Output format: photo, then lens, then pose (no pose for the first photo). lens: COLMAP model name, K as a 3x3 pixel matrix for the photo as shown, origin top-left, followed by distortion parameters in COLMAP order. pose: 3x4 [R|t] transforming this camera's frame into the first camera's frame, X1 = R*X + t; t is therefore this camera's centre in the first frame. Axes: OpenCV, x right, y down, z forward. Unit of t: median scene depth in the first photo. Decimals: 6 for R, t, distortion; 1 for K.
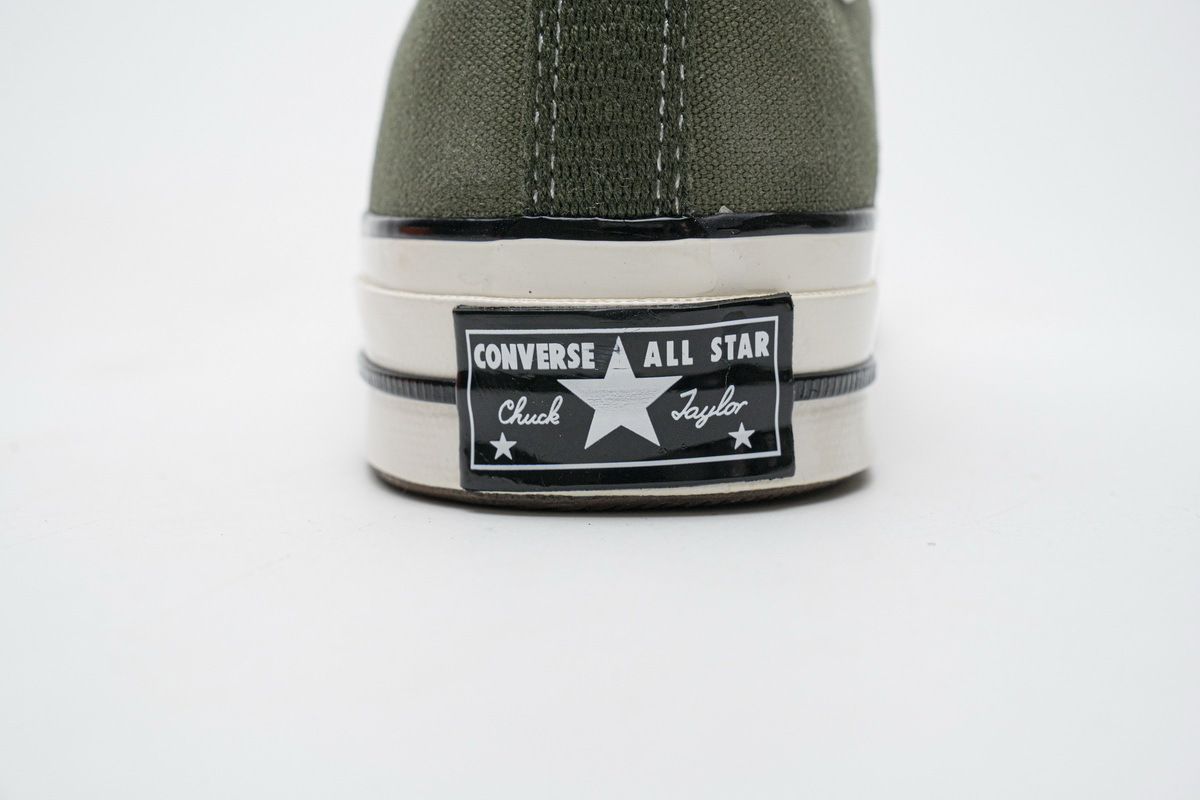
lens RADIAL K [[2390.7, 0, 605.8], [0, 2390.7, 400.7], [0, 0, 1]] dist [0.218556, 0.000000]
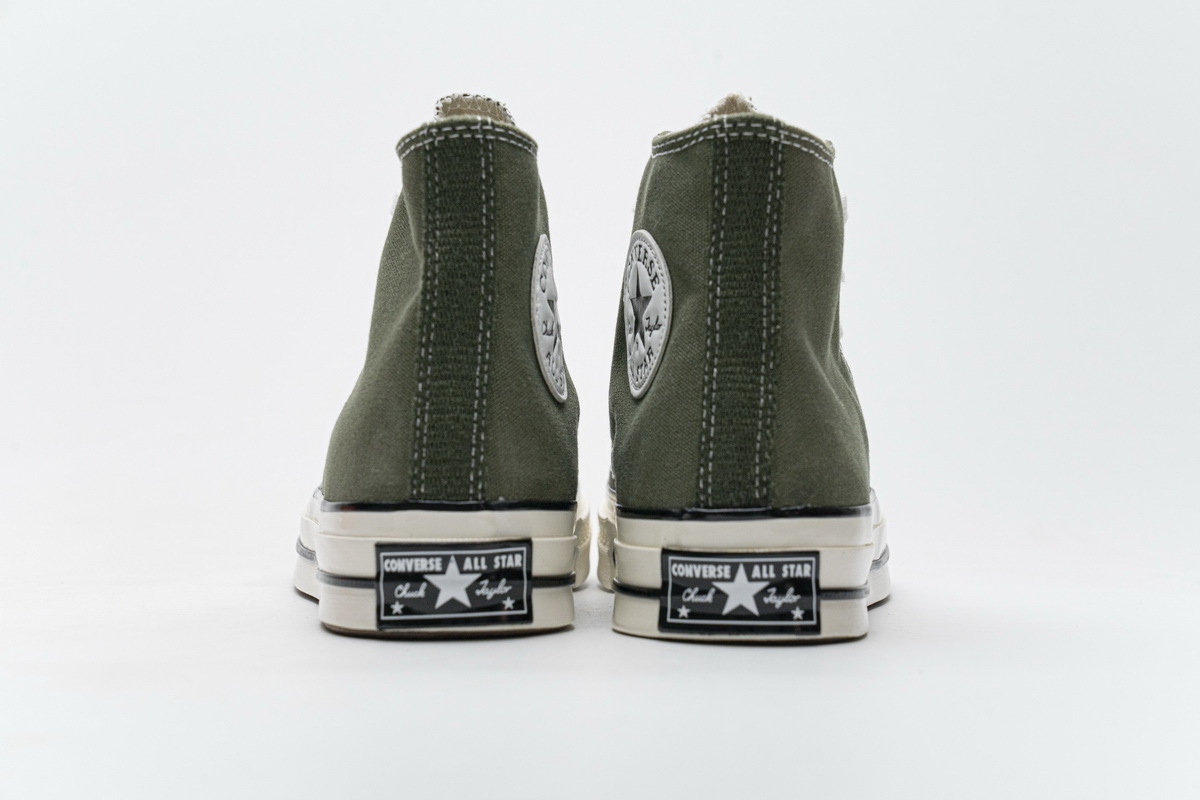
lens RADIAL K [[2390.7, 0, 600.7], [0, 2390.7, 401.3], [0, 0, 1]] dist [0.218556, 0.000000]
pose [[0.996055, 0.014637, 0.087526, -0.052602], [-0.002806, 0.991005, -0.133795, 0.124174], [-0.088697, 0.133021, 0.987136, -1.176301]]
